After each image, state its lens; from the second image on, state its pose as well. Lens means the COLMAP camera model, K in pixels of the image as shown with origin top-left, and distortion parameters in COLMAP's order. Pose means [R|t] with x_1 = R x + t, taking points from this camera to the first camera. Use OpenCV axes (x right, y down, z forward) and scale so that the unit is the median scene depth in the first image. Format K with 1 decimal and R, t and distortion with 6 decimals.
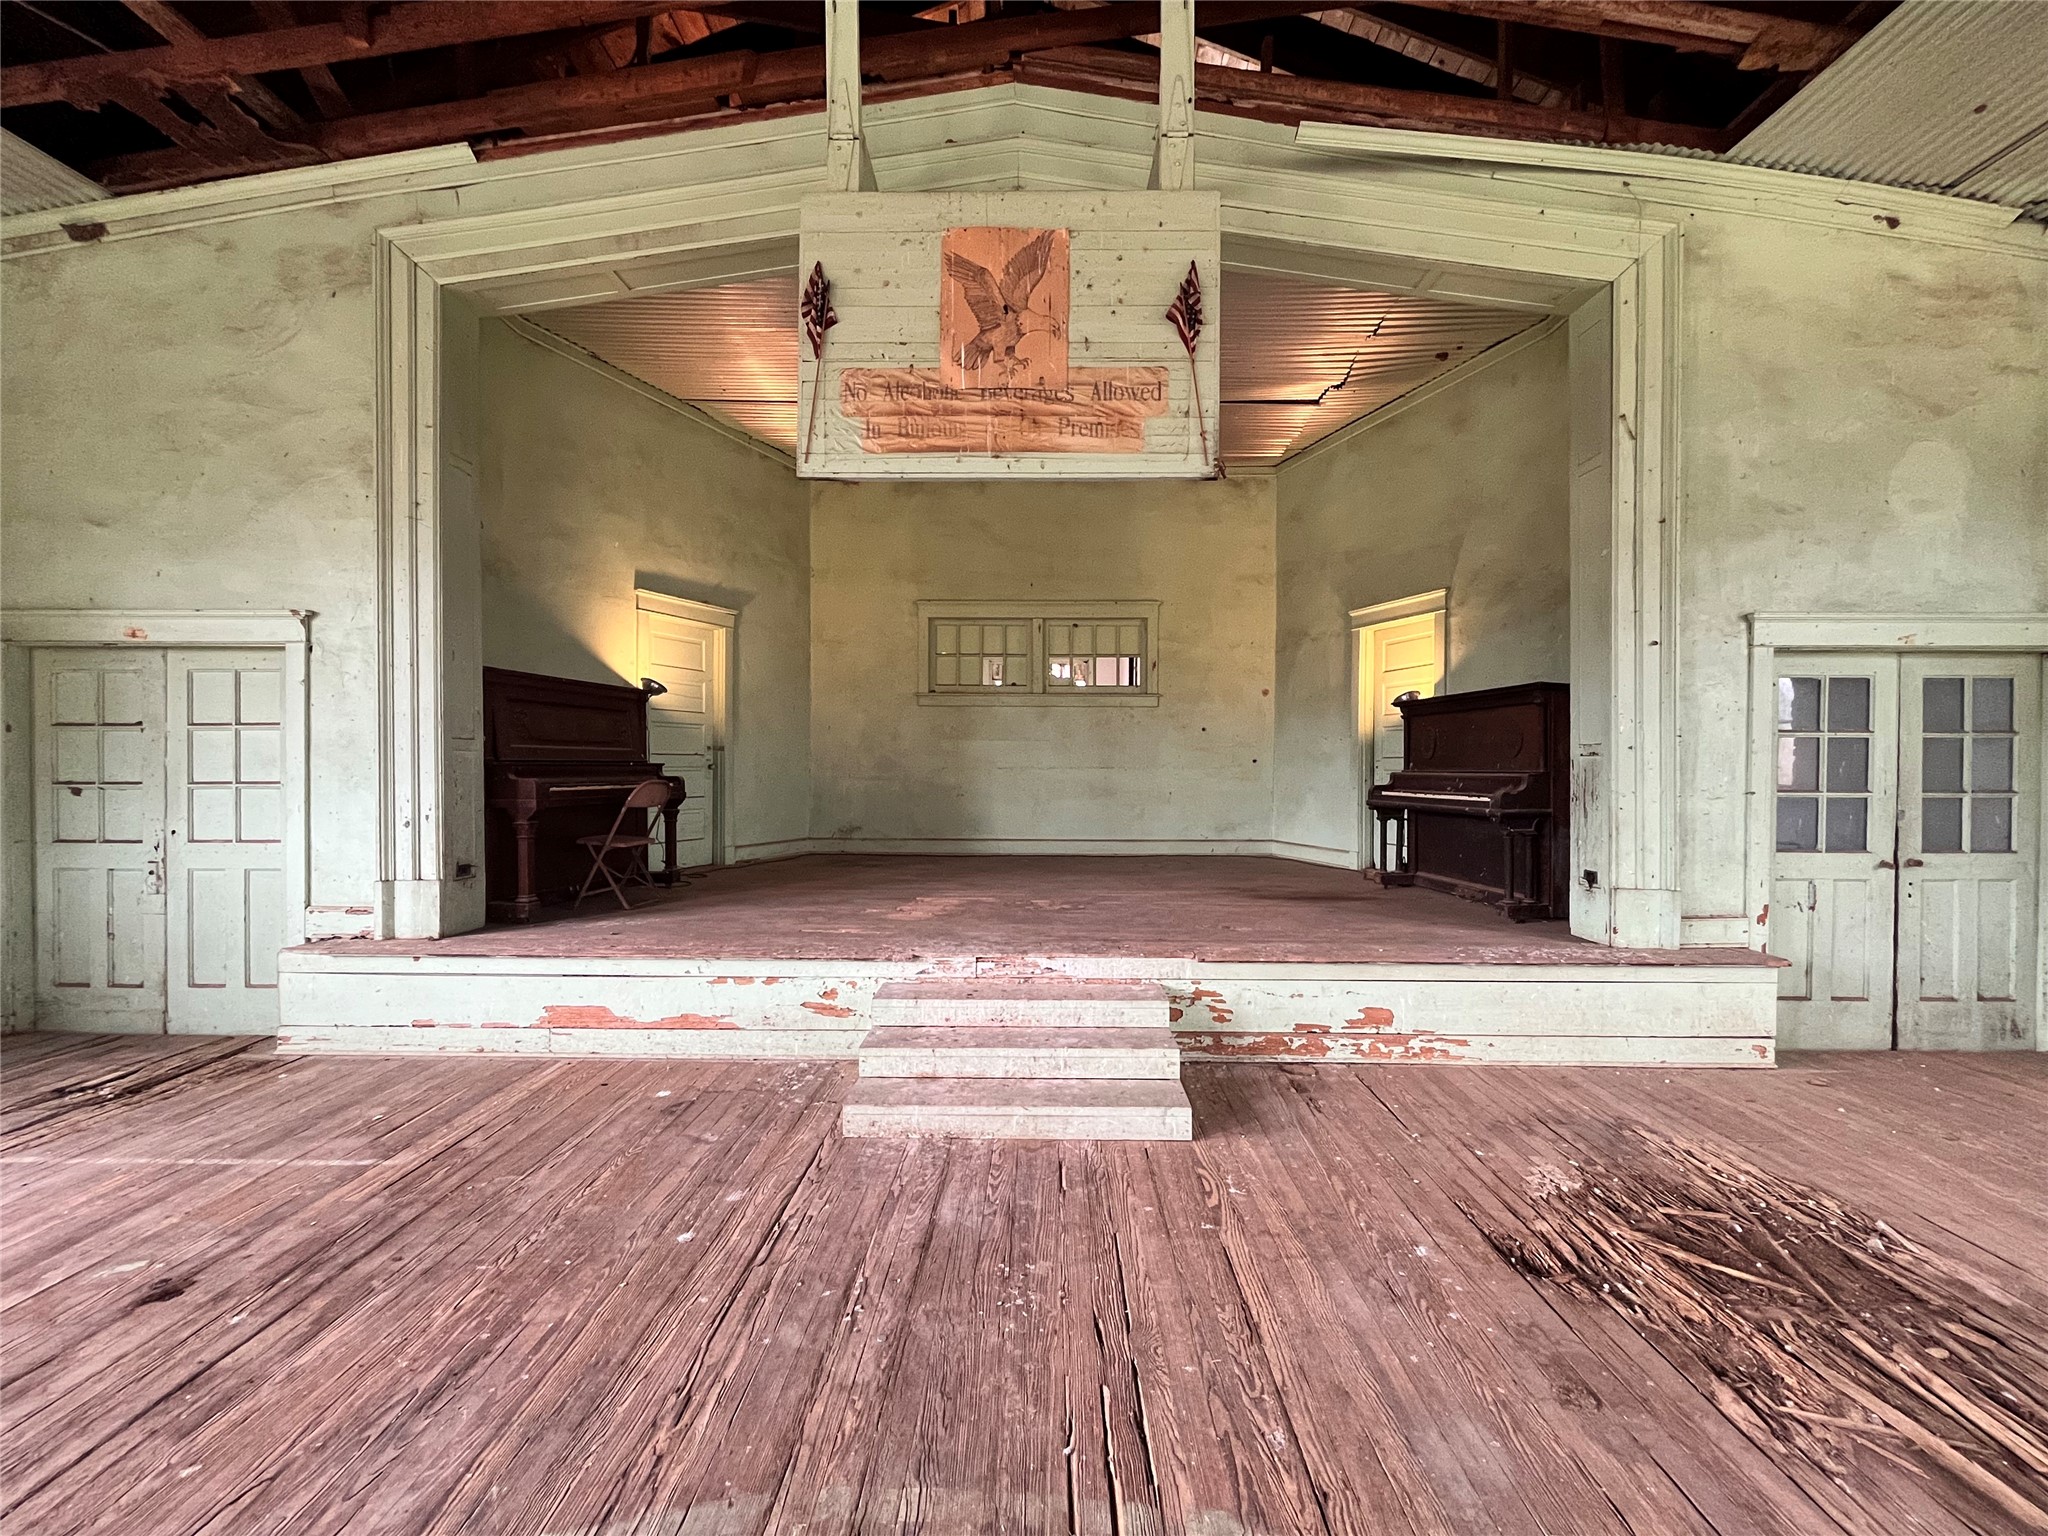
lens RADIAL K [[822.7, 0, 1030.4], [0, 822.7, 769.7], [0, 0, 1]] dist [0.000239, -0.000018]
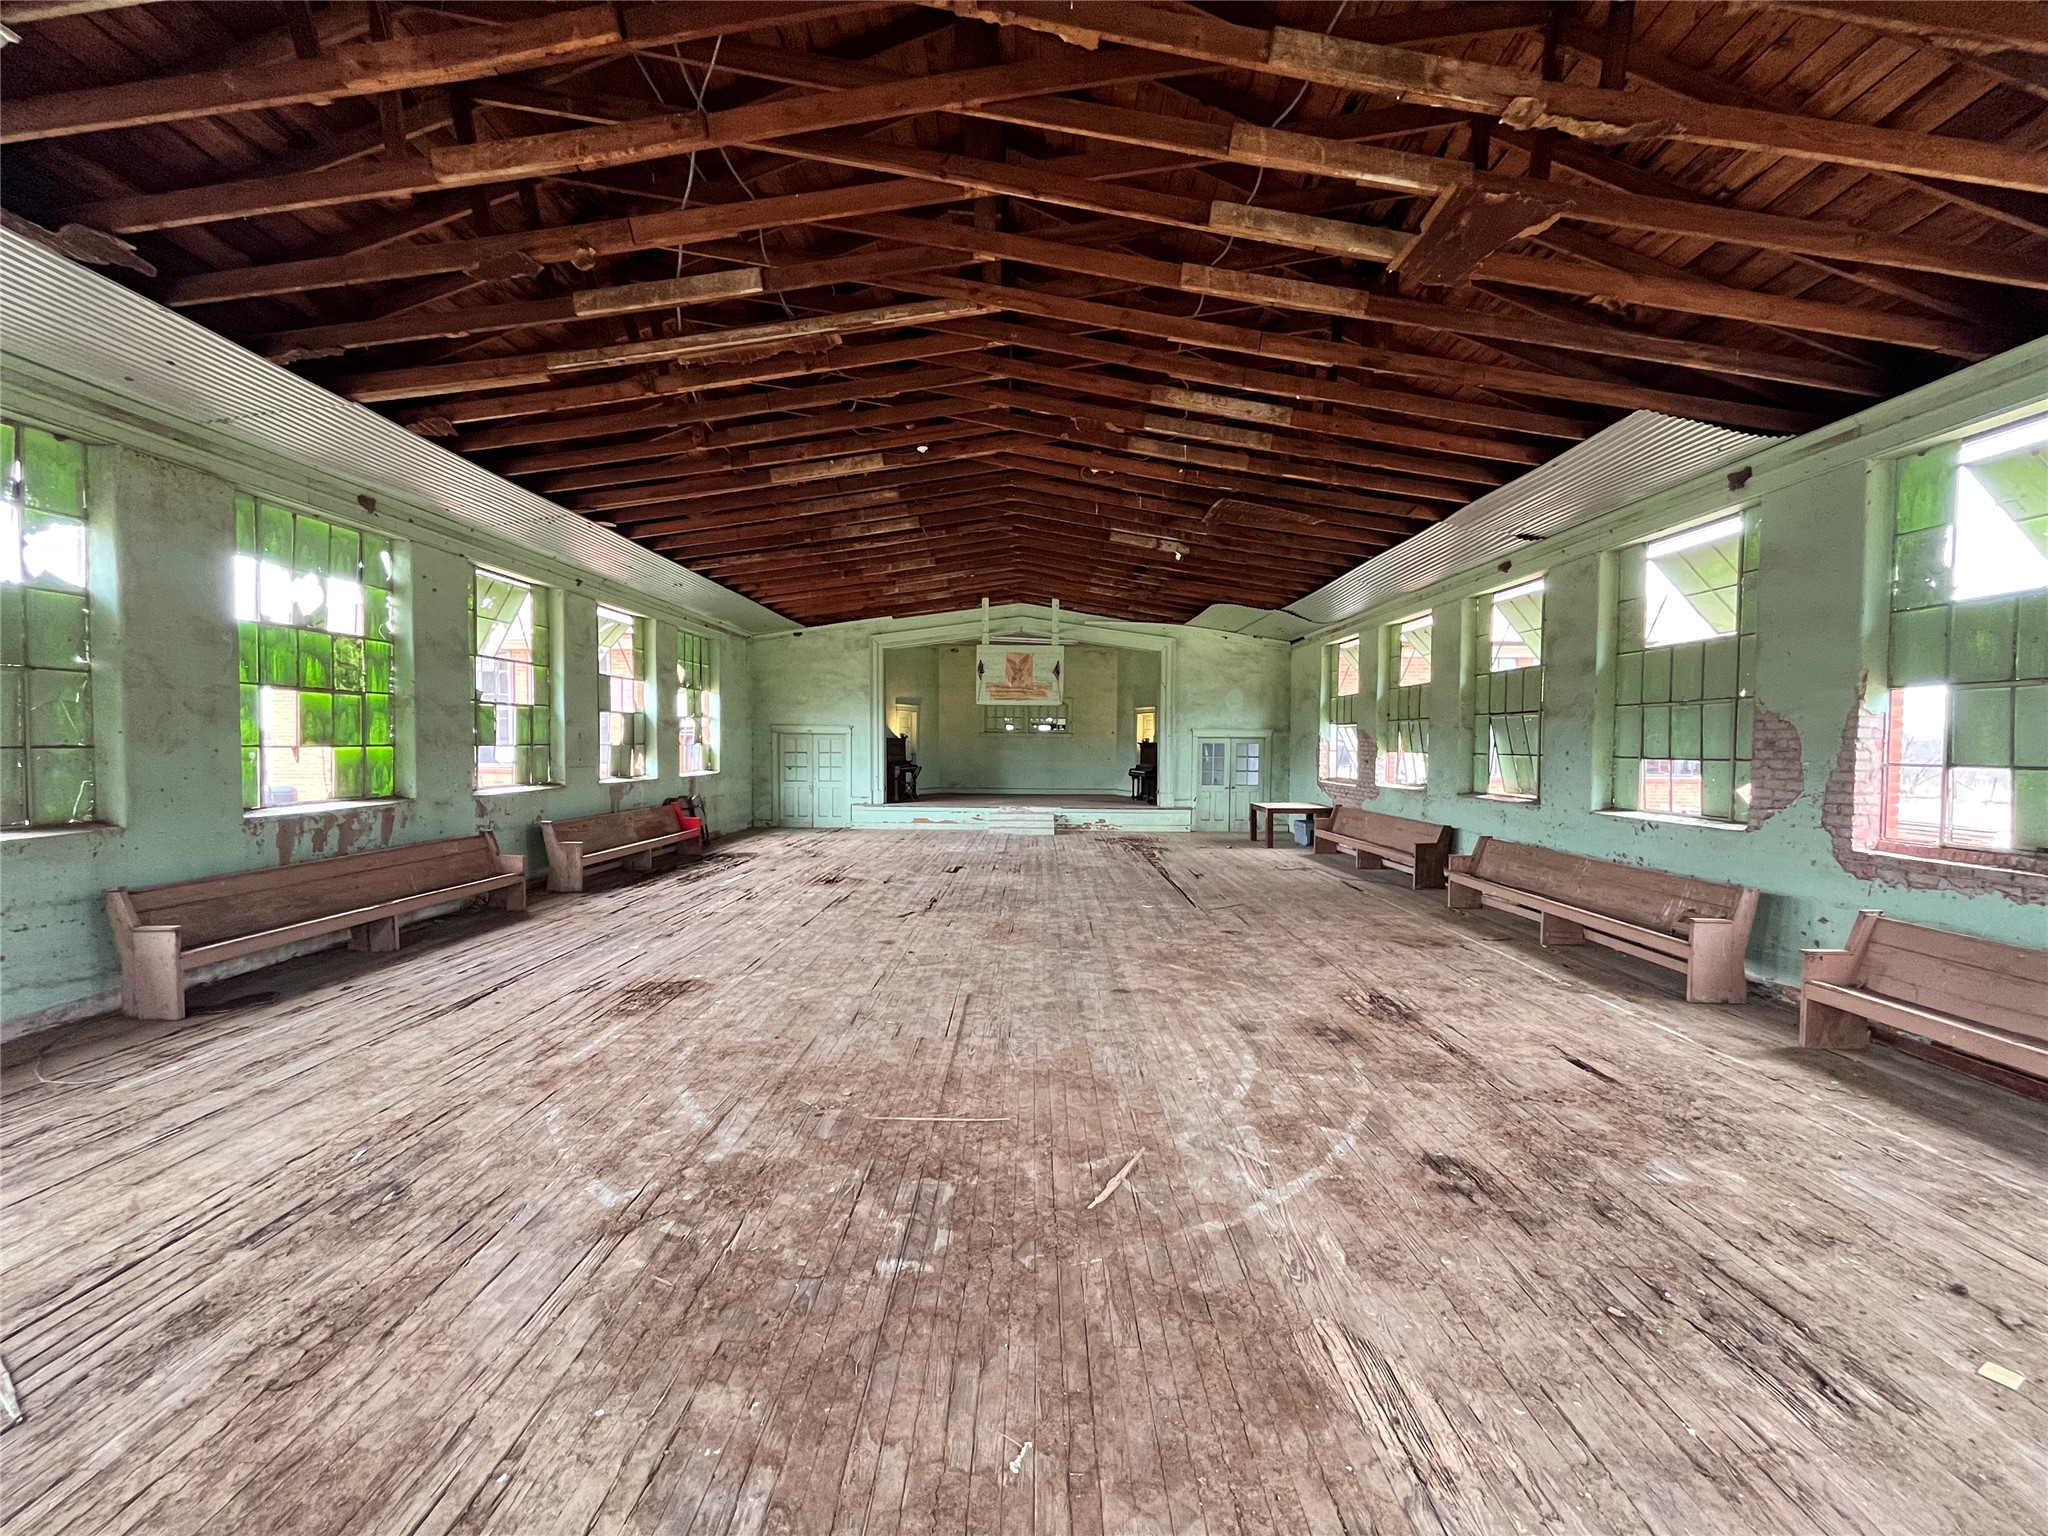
lens RADIAL K [[822.7, 0, 1023.4], [0, 822.7, 765.2], [0, 0, 1]] dist [0.000239, -0.000018]
pose [[0.999958, 0.004571, 0.007952, -0.036749], [-0.004699, 0.999859, 0.016140, -0.066371], [-0.007877, -0.016177, 0.999838, -3.305860]]
